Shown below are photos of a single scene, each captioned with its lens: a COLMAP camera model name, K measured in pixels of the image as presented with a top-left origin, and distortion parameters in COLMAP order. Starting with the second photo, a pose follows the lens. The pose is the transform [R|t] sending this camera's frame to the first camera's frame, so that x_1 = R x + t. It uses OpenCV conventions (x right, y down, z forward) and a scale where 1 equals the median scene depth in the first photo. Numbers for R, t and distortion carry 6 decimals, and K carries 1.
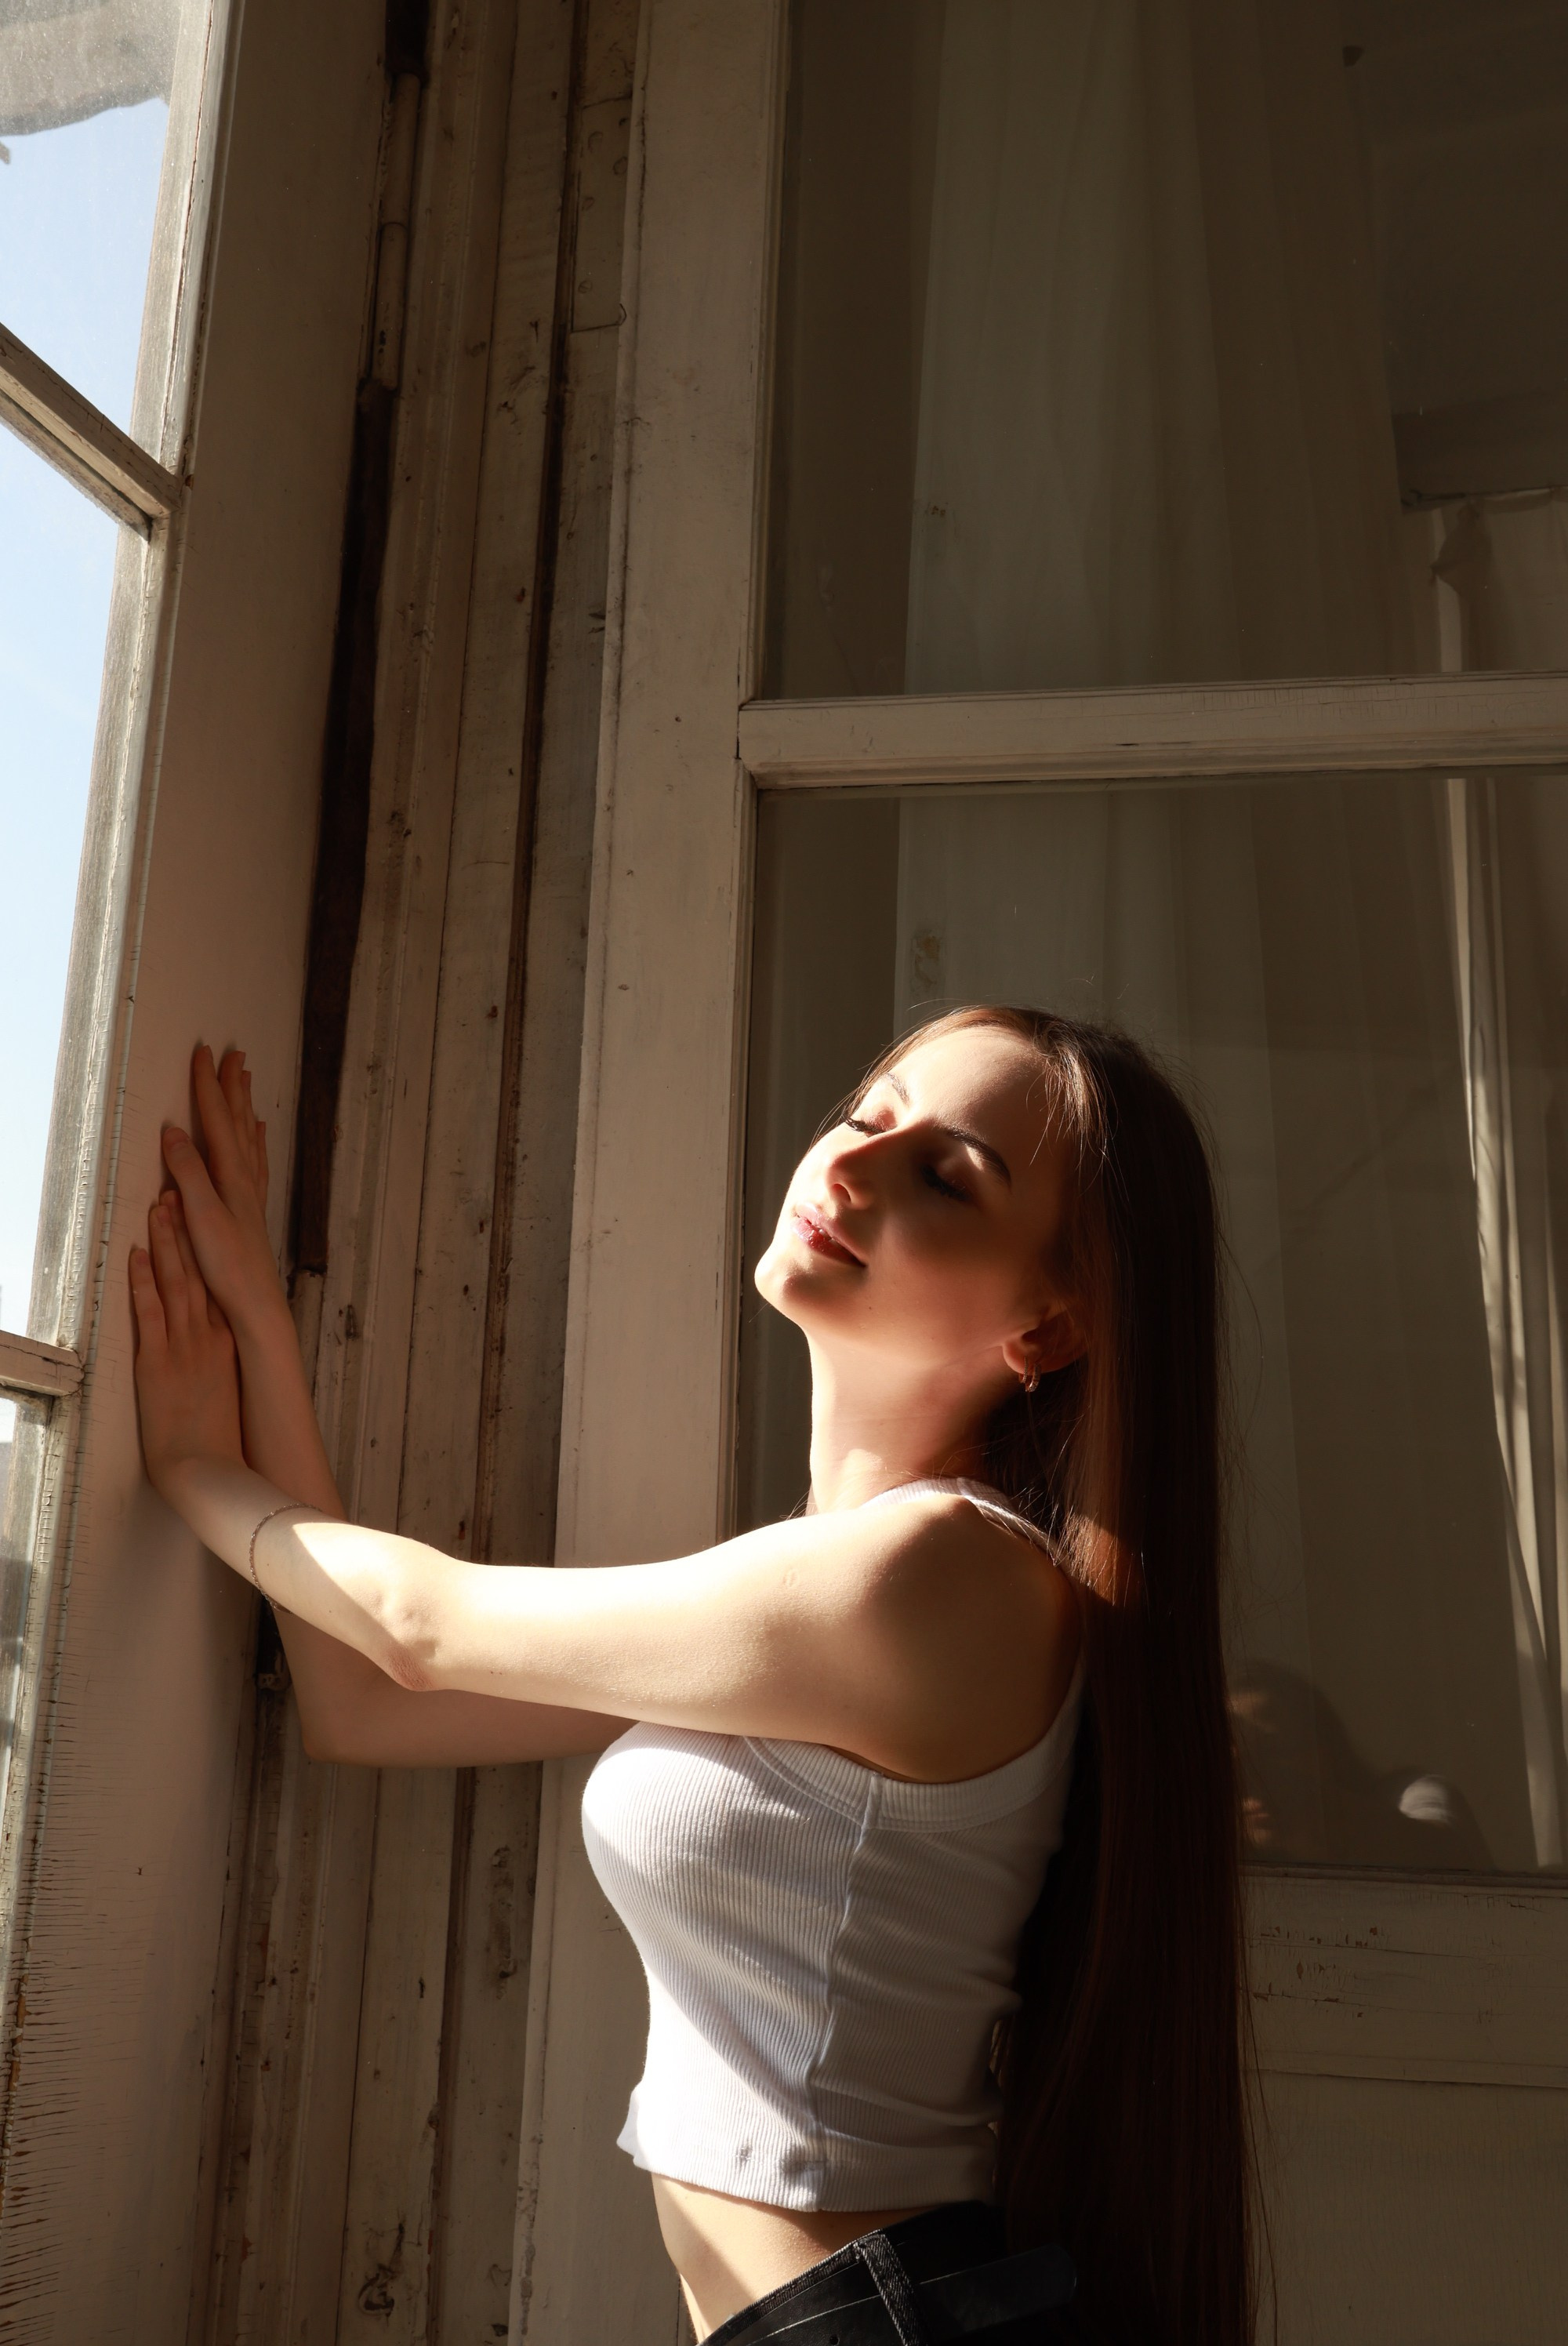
lens RADIAL K [[2373.7, 0, 784.0], [0, 2373.7, 1173.0], [0, 0, 1]] dist [0.007754, -0.008556]
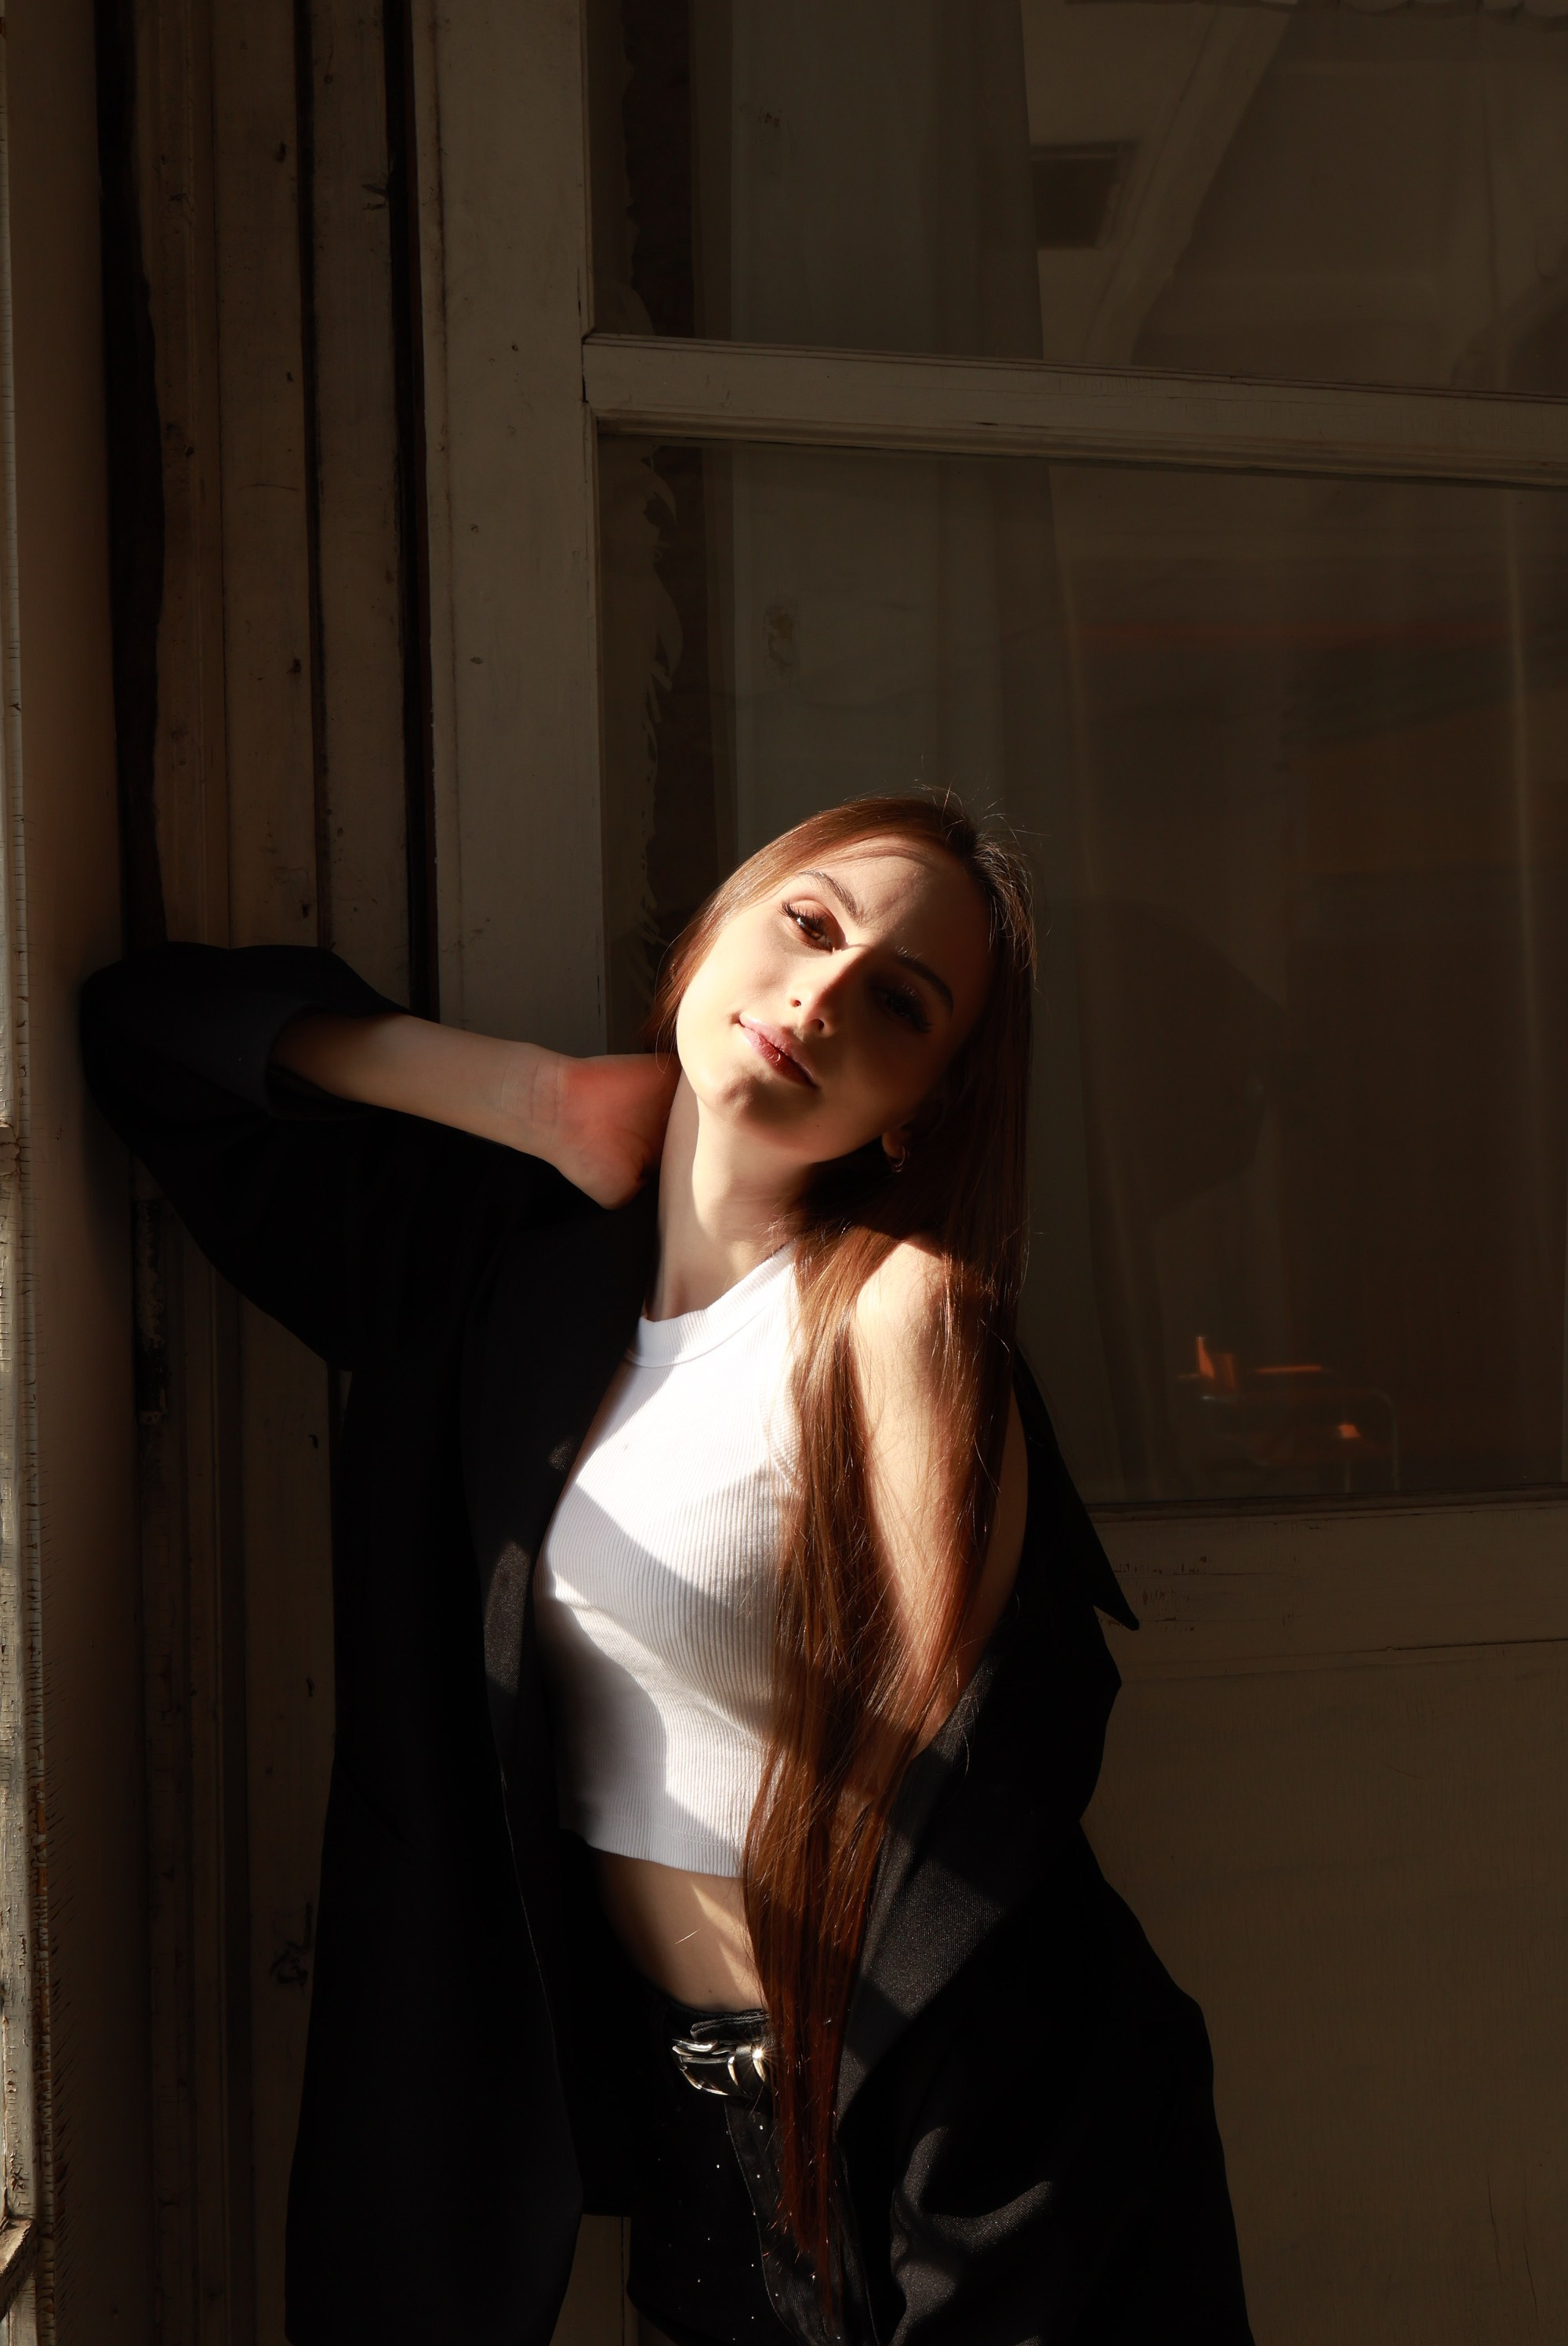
lens RADIAL K [[2374.3, 0, 777.1], [0, 2374.3, 1155.0], [0, 0, 1]] dist [0.001360, 0.008091]
pose [[0.928157, -0.050872, 0.368695, -0.327094], [-0.049393, 0.965017, 0.257494, -0.143924], [-0.368896, -0.257205, 0.893175, 0.083866]]
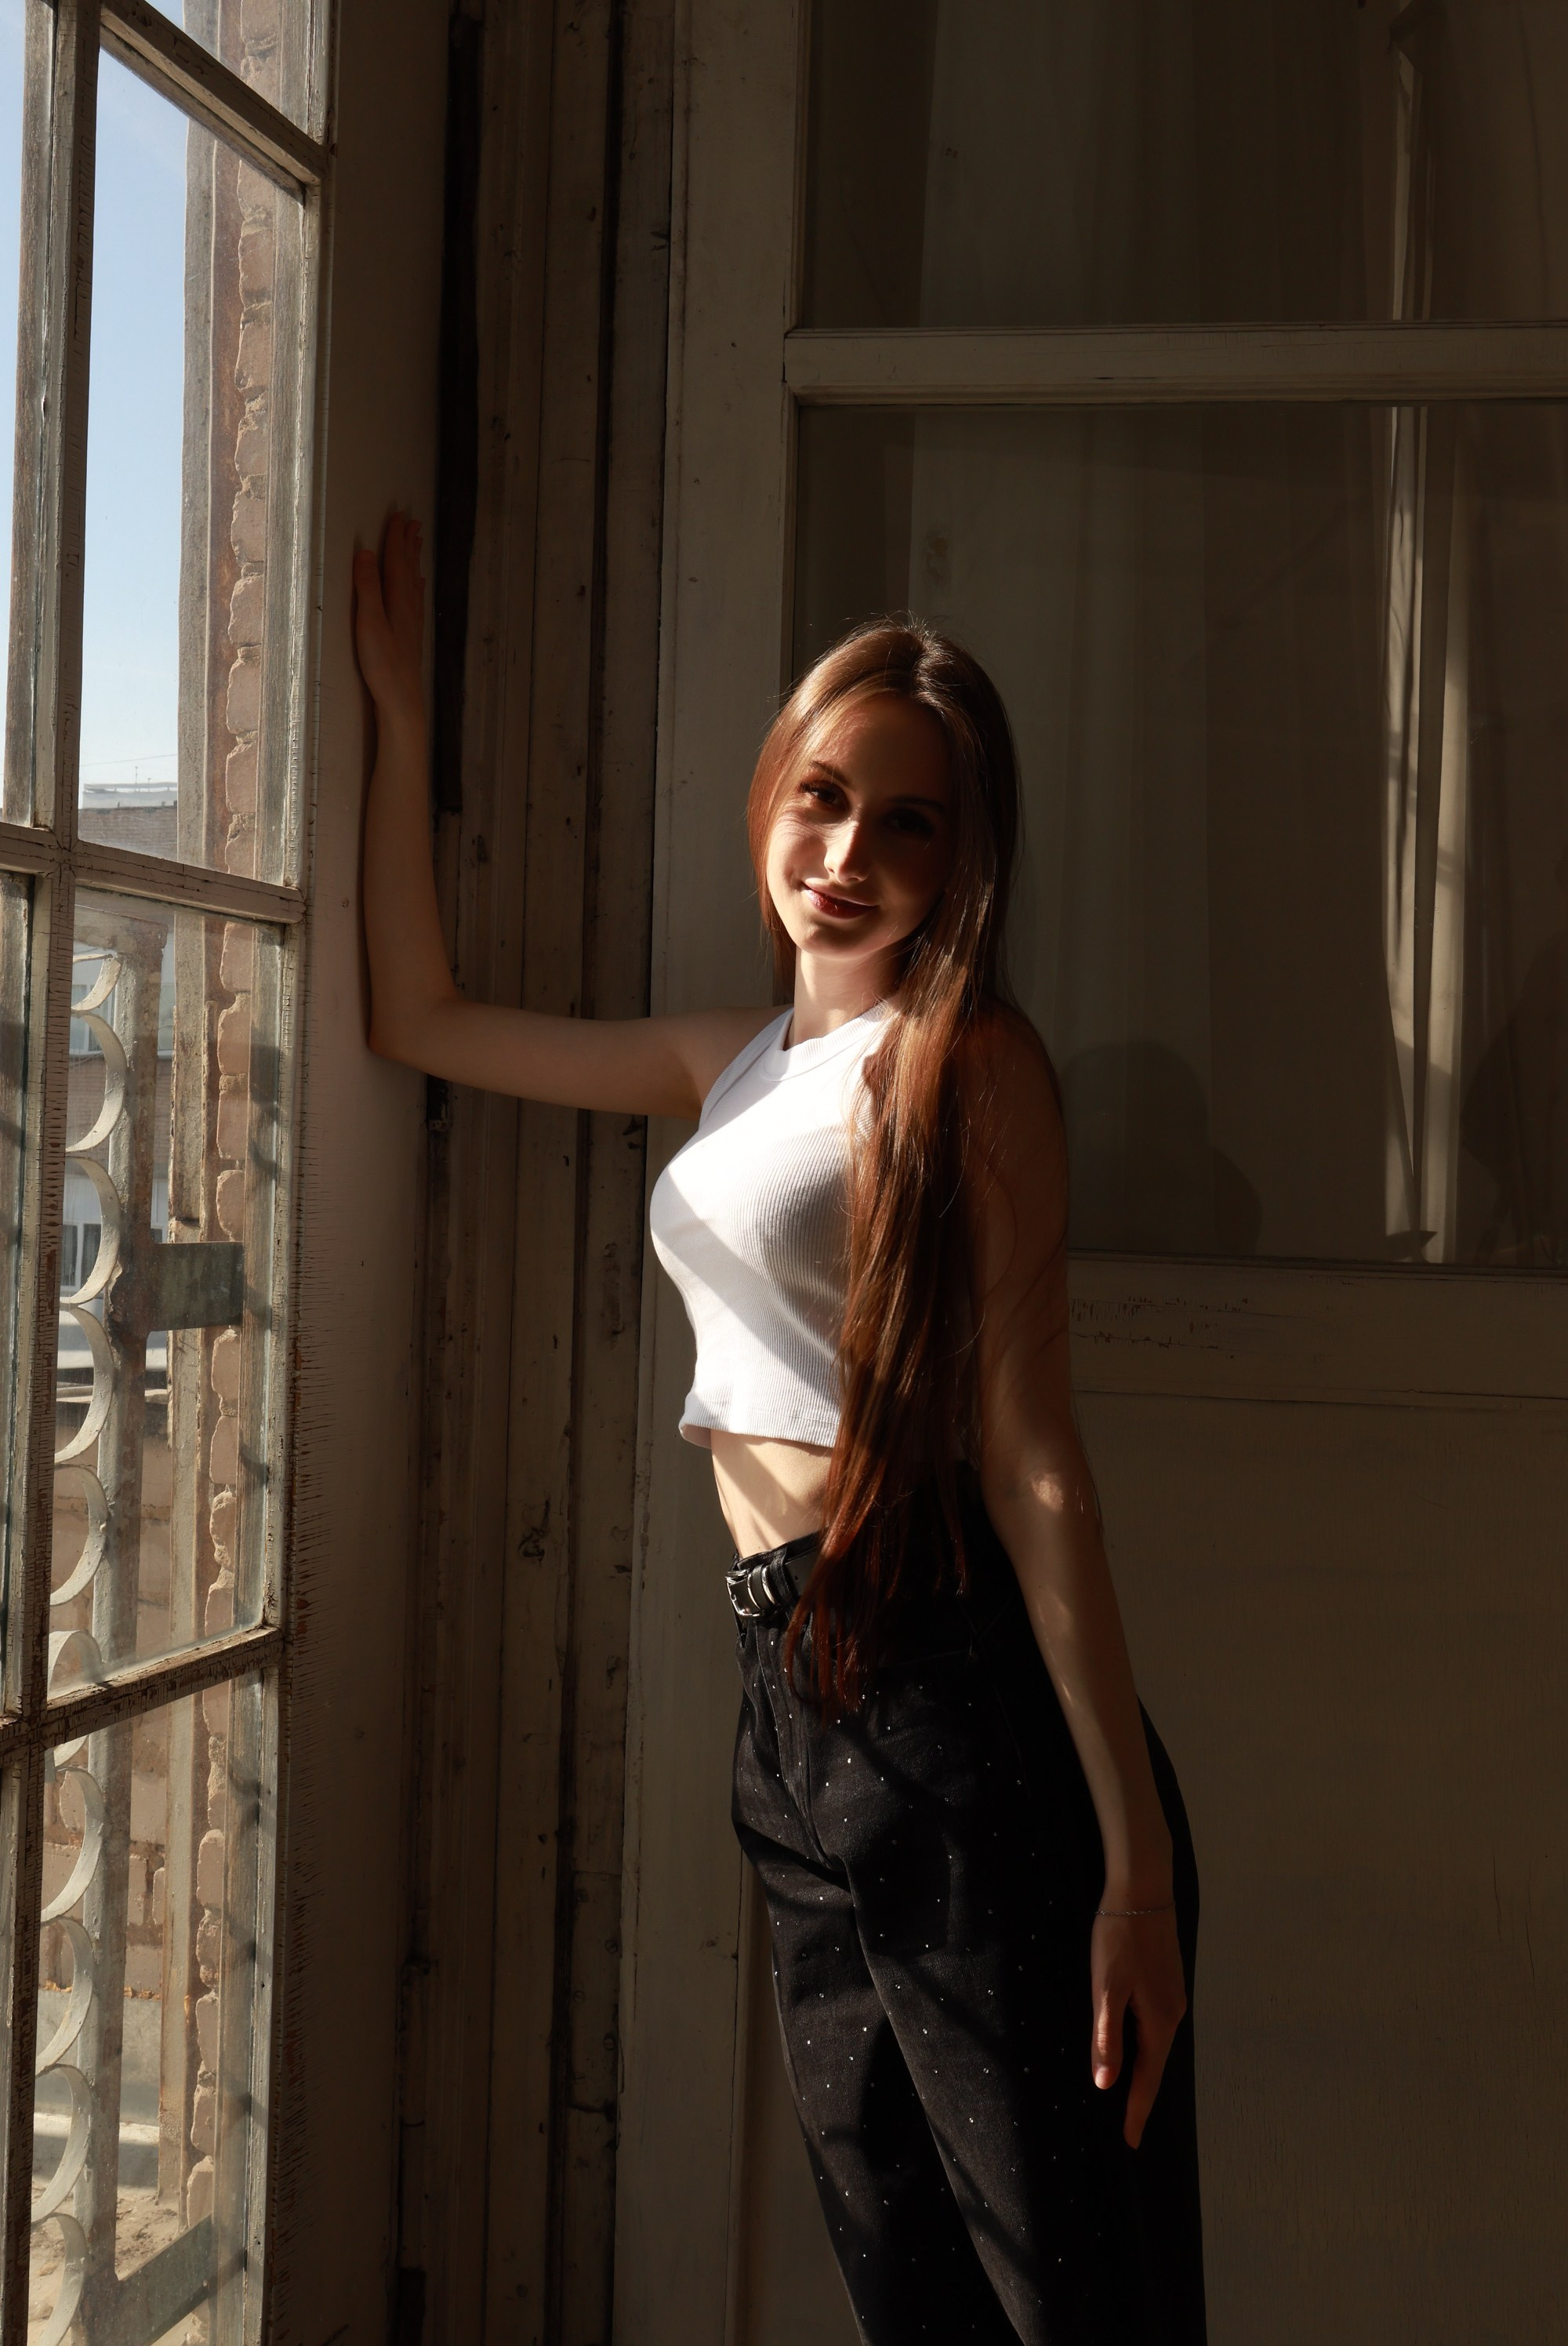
lens RADIAL K [[2373.7, 0, 784.0], [0, 2373.7, 1173.0], [0, 0, 1]] dist [0.007754, -0.008556]
pose [[0.999482, -0.002255, 0.032113, -0.064108], [-0.006239, 0.965060, 0.261955, -0.110239], [-0.031581, -0.262020, 0.964546, -0.298975]]
